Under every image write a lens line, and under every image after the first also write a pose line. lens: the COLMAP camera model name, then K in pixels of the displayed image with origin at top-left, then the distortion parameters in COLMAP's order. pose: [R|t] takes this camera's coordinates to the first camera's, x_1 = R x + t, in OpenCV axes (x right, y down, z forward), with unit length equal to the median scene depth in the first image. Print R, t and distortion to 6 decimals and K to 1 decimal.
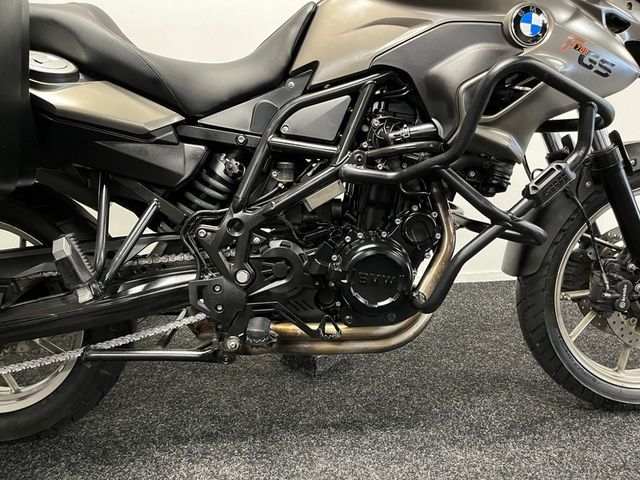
lens RADIAL K [[484.8, 0, 298.7], [0, 484.8, 251.9], [0, 0, 1]] dist [0.049962, -0.051684]
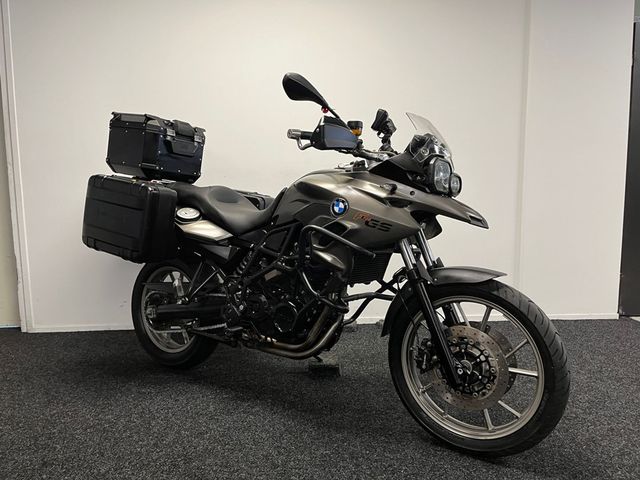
lens RADIAL K [[484.8, 0, 320.1], [0, 484.8, 226.0], [0, 0, 1]] dist [0.049962, -0.051684]
pose [[0.800270, 0.061261, -0.596503, 1.511039], [-0.160188, 0.980456, -0.114215, -0.119488], [0.577848, 0.186956, 0.794443, -0.635395]]
